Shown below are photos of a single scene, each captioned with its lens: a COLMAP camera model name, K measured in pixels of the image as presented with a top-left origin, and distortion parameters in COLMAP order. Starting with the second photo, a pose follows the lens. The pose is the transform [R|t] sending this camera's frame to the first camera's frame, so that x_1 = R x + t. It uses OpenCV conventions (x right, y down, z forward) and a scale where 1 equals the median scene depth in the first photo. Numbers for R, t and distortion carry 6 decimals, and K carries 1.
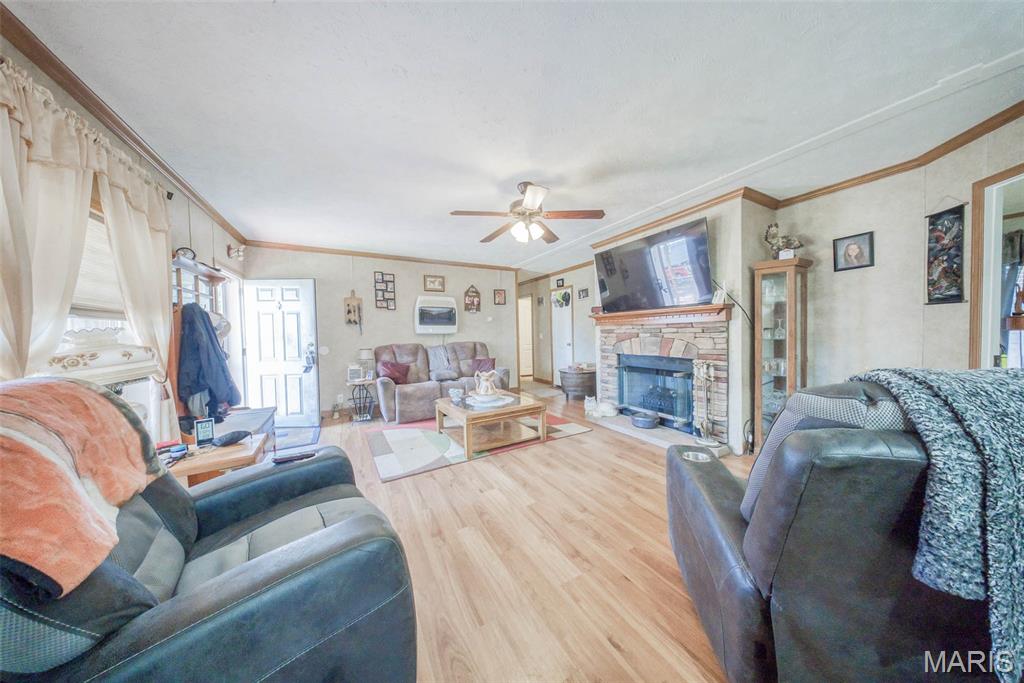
lens RADIAL K [[305.5, 0, 506.0], [0, 305.5, 340.8], [0, 0, 1]] dist [-0.000723, -0.000249]
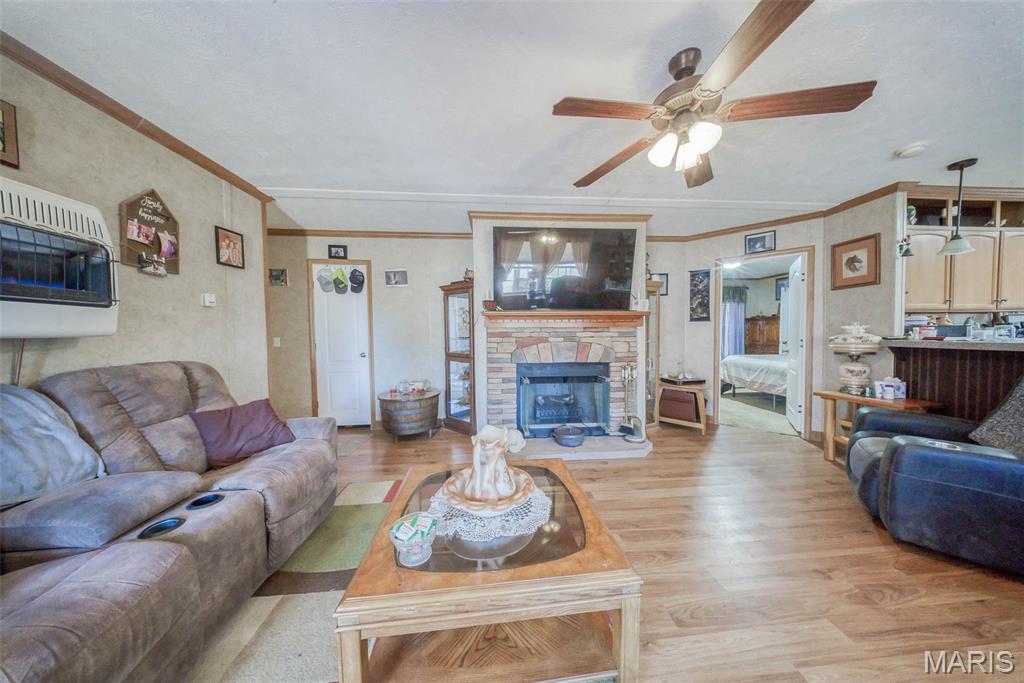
lens RADIAL K [[305.5, 0, 514.9], [0, 305.5, 341.8], [0, 0, 1]] dist [-0.000723, -0.000249]
pose [[0.385558, -0.011431, 0.922613, -0.283173], [0.021808, 0.999757, 0.003273, -0.012484], [-0.922426, 0.018858, 0.385714, 0.551688]]
